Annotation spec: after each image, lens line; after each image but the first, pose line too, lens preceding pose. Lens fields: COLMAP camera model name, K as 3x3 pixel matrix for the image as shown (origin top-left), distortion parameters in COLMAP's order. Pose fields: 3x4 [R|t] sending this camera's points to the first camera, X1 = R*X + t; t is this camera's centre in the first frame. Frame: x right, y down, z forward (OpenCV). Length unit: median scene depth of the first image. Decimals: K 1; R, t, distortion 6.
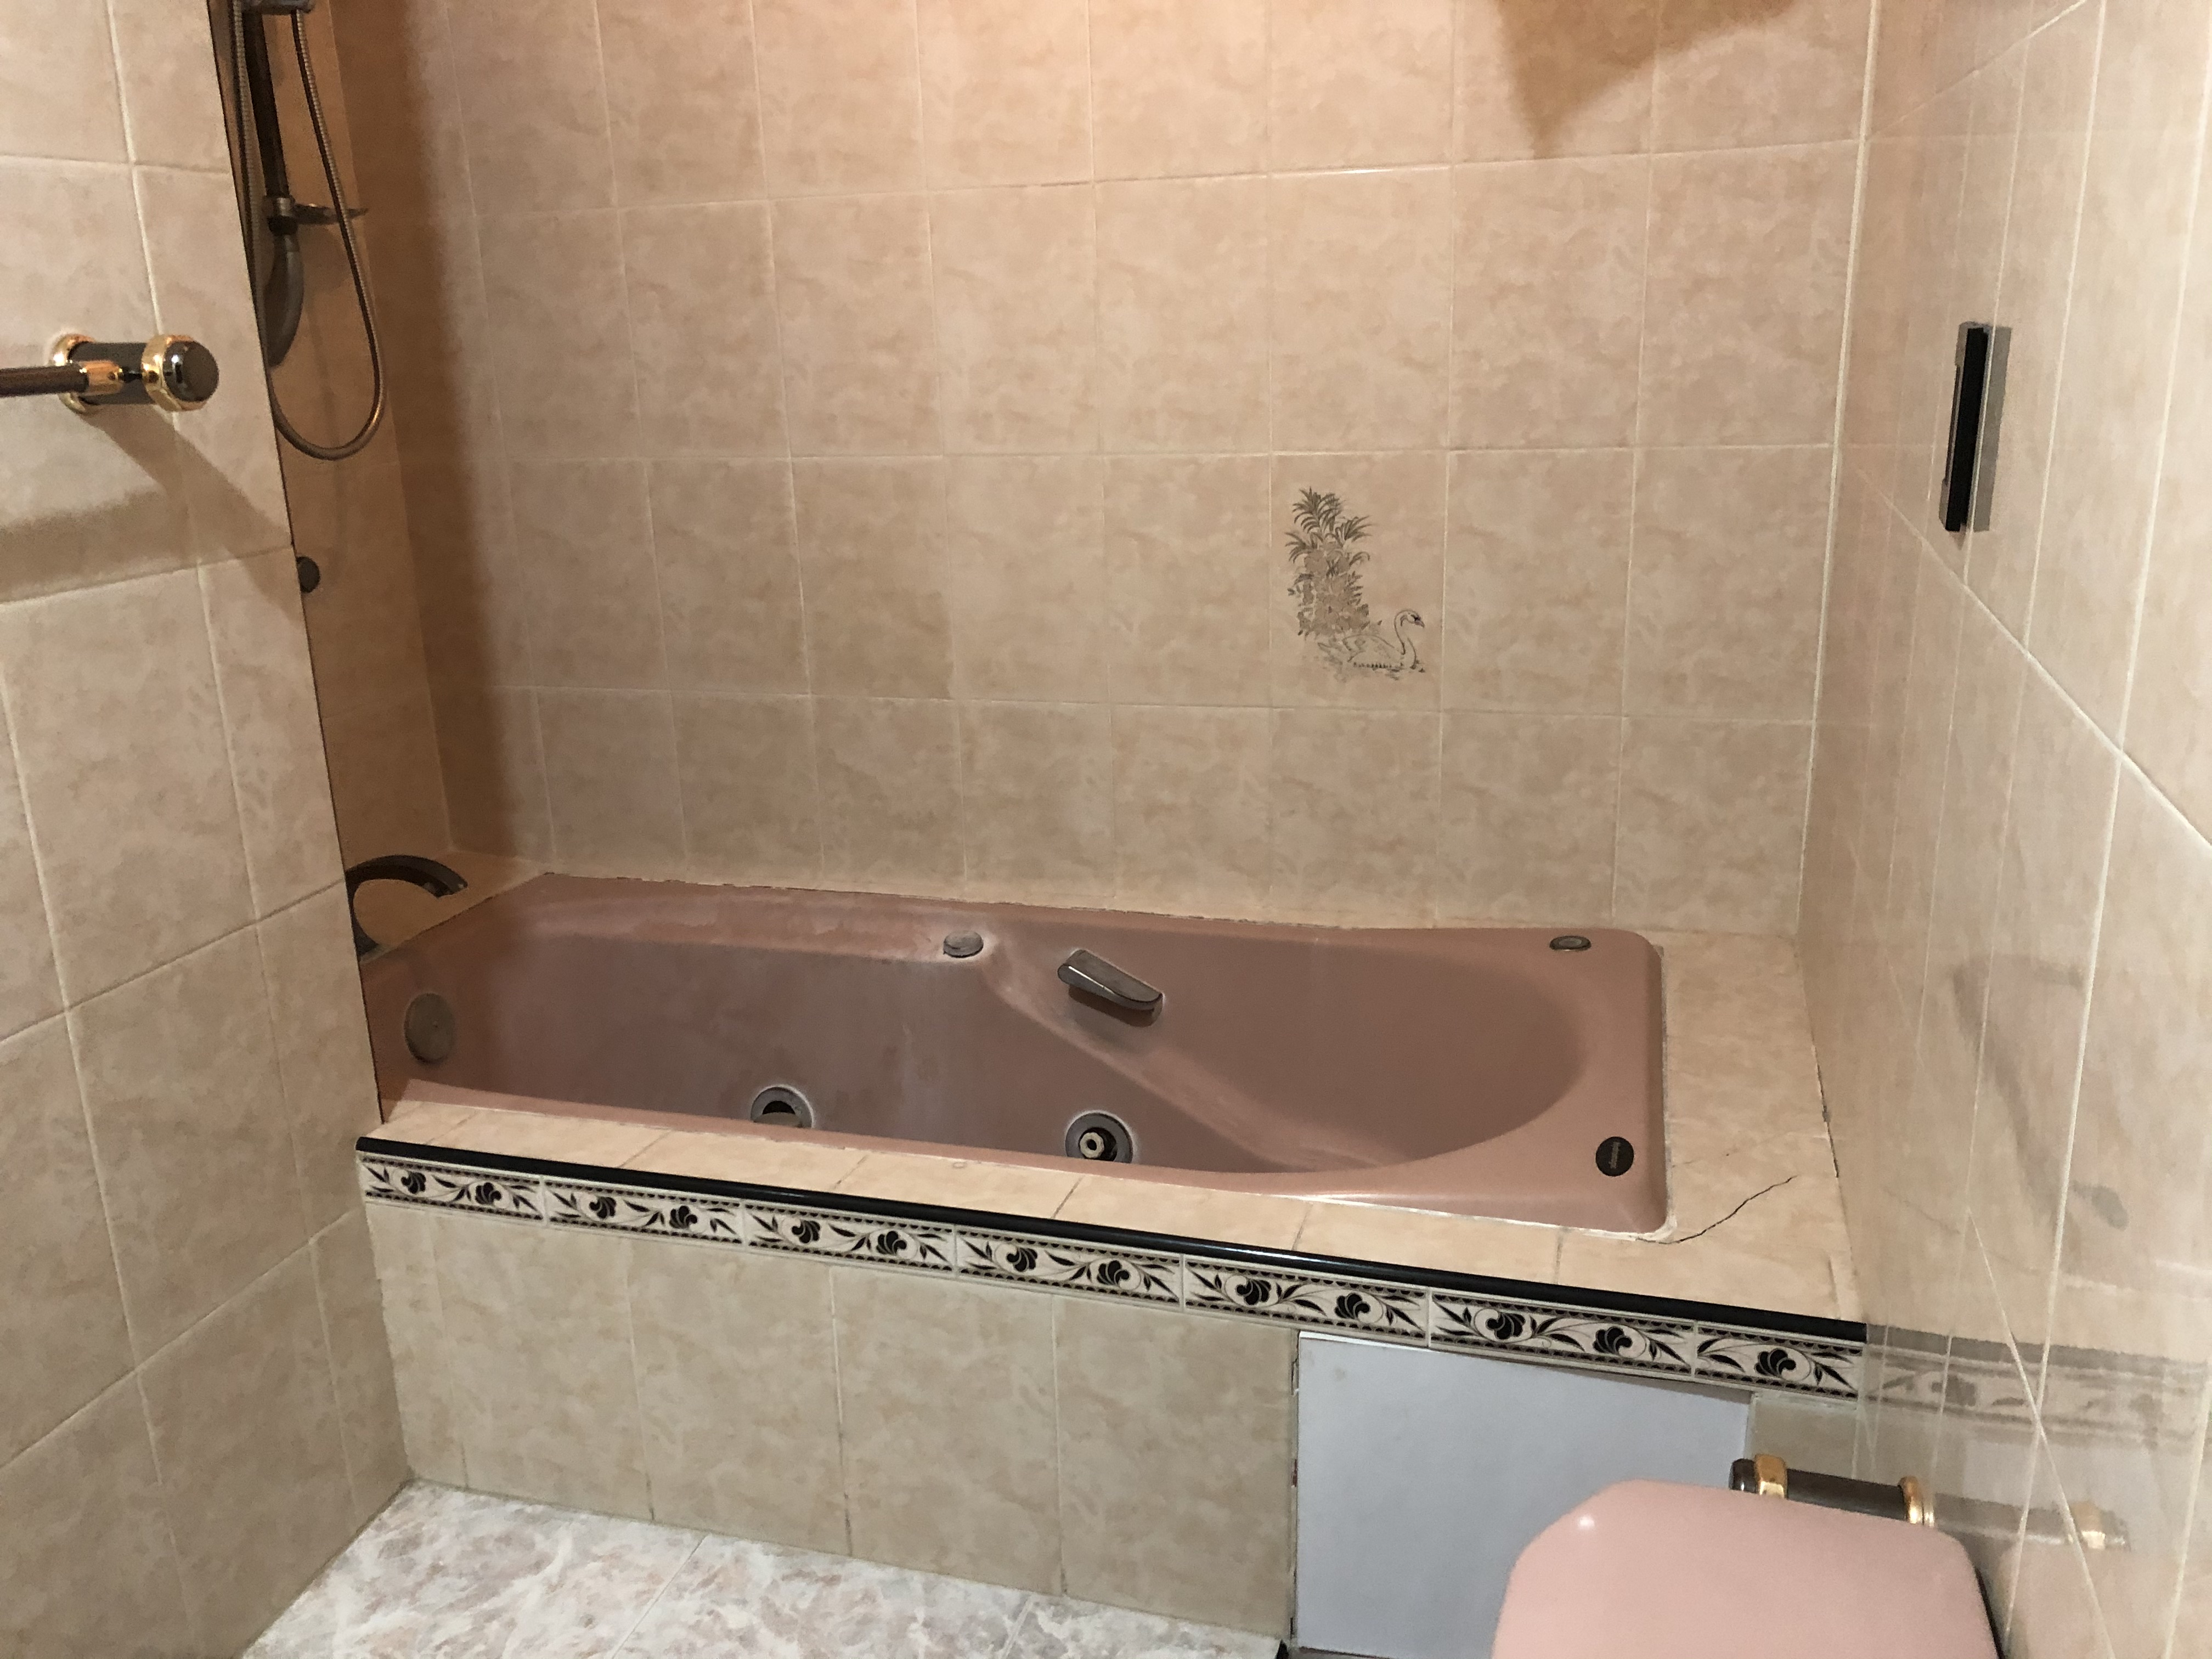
lens RADIAL K [[1797.7, 0, 1099.6], [0, 1797.7, 879.4], [0, 0, 1]] dist [0.037549, -0.010631]
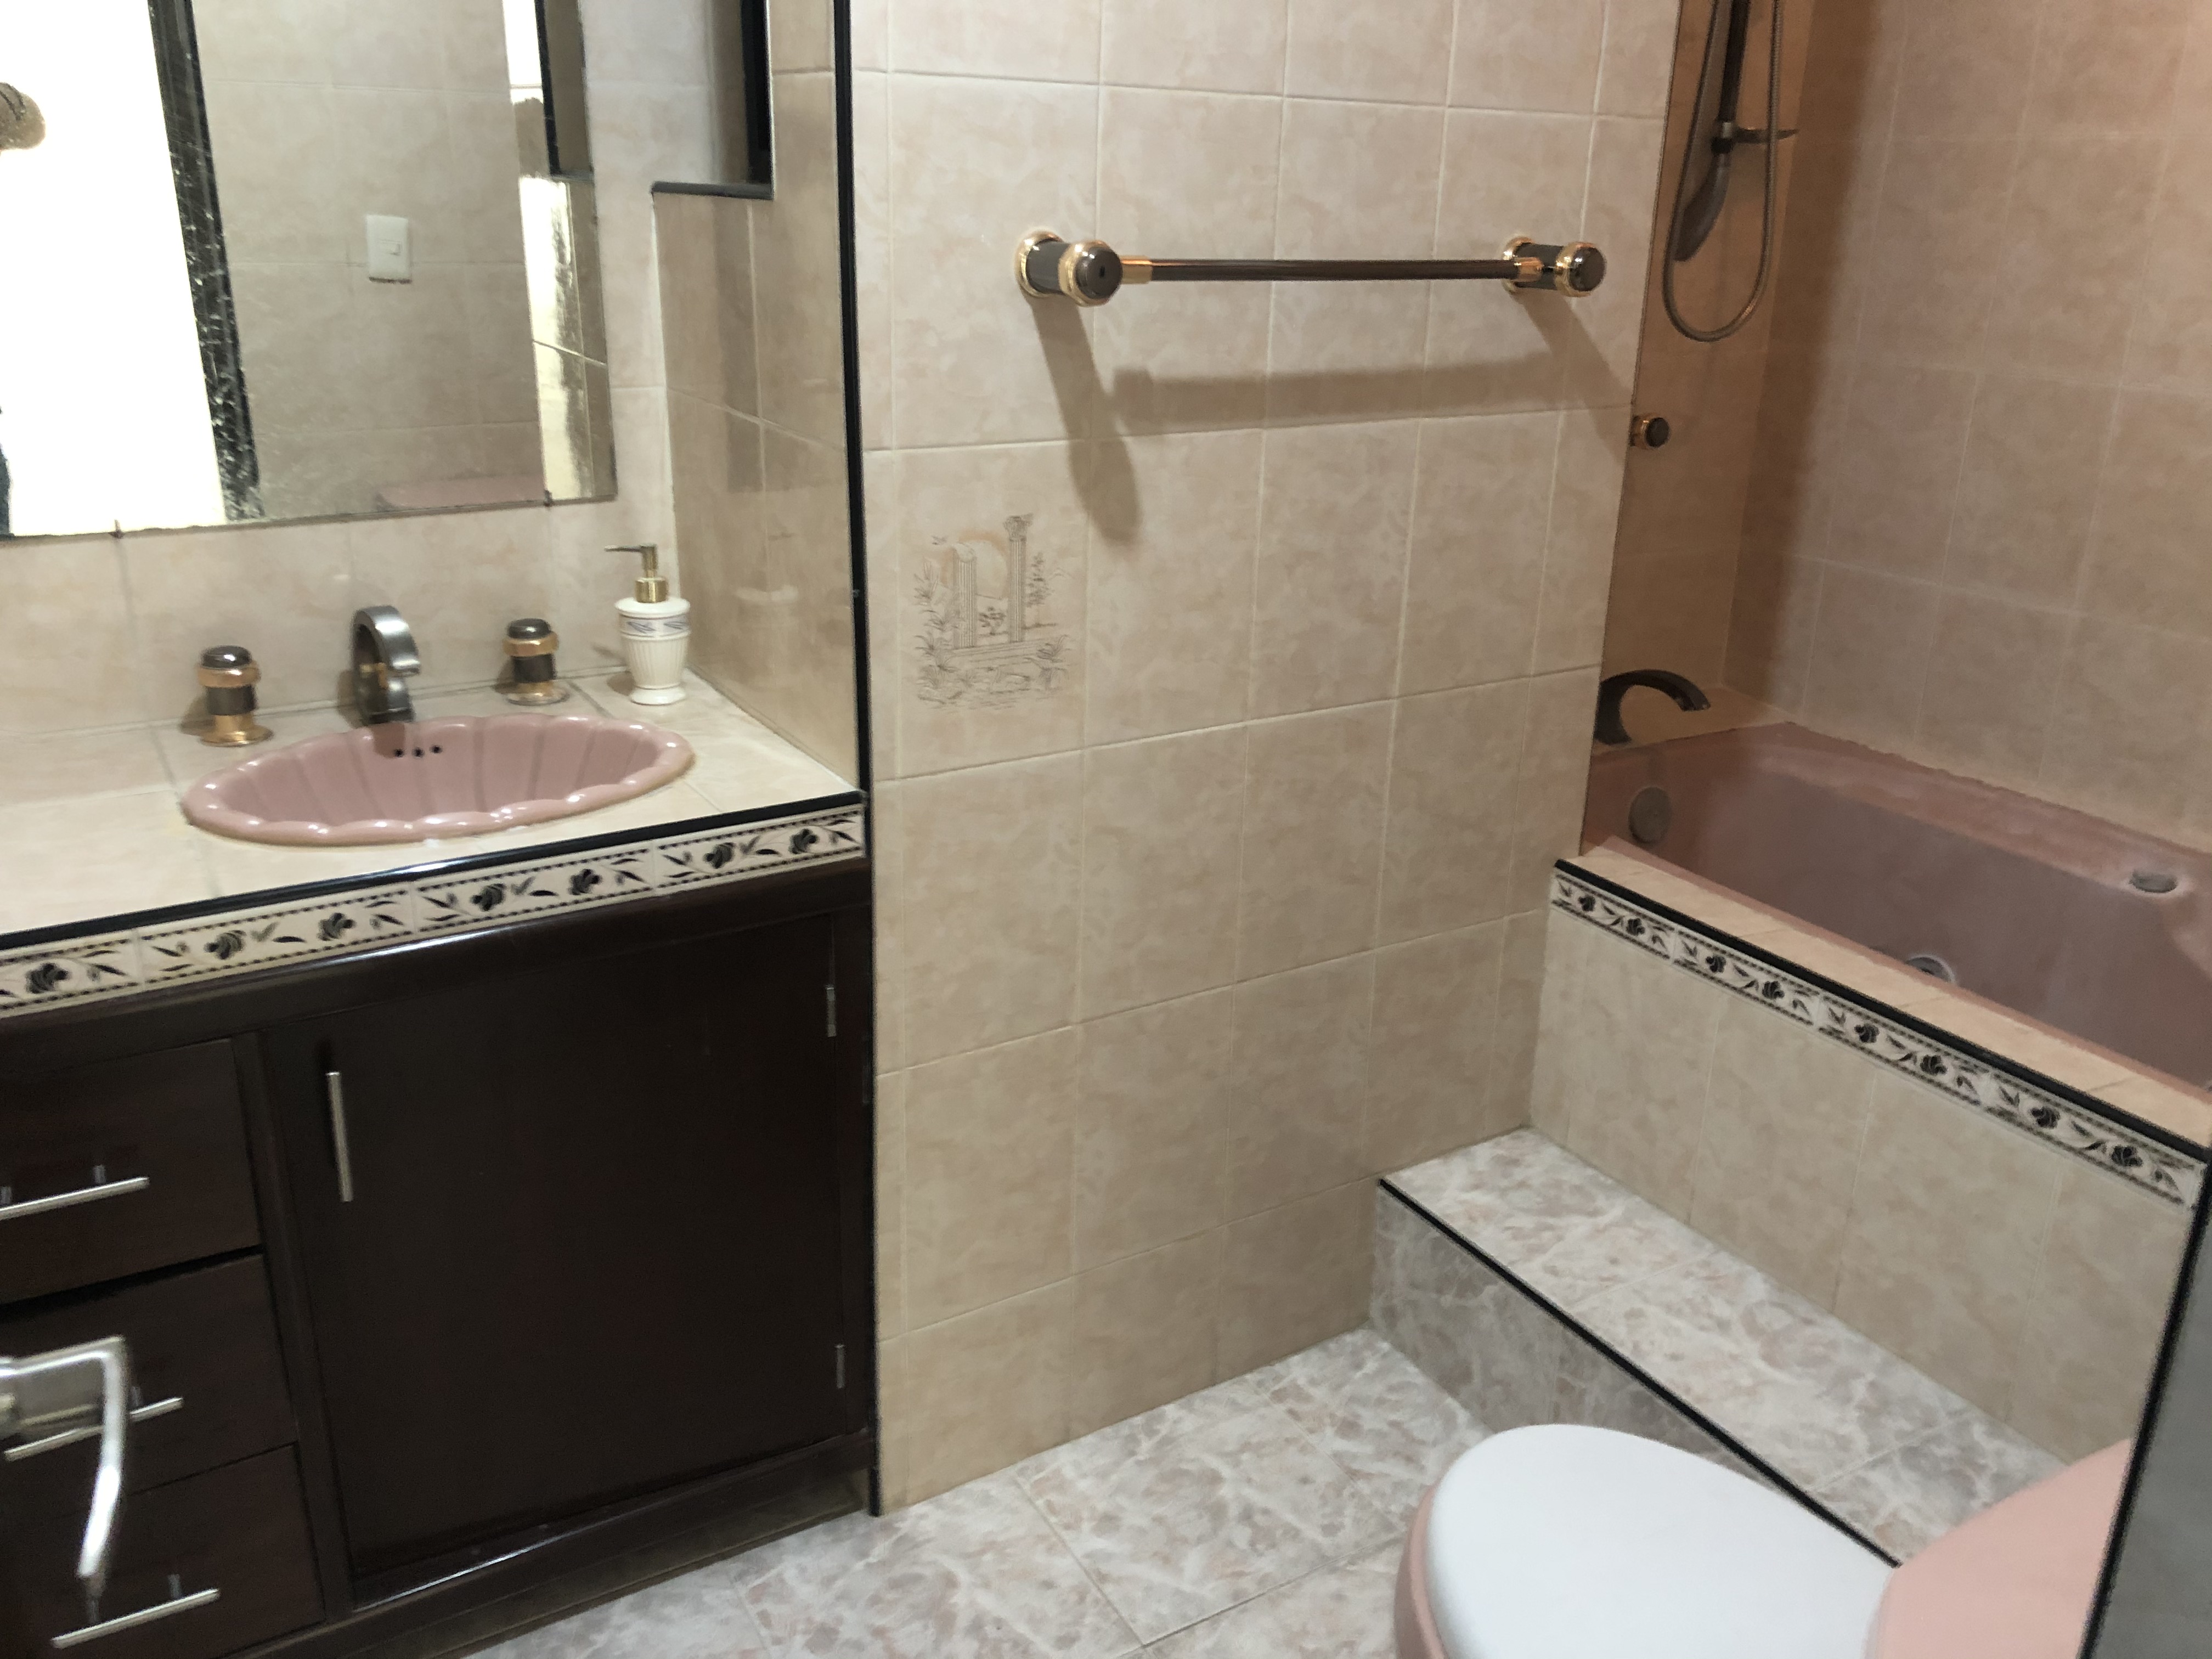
lens RADIAL K [[1766.0, 0, 1167.3], [0, 1766.0, 825.6], [0, 0, 1]] dist [-0.136864, 0.155291]
pose [[0.756069, 0.259764, -0.600735, 0.129871], [-0.234085, 0.964476, 0.122435, 0.031617], [0.611198, 0.048053, 0.790017, -0.170091]]
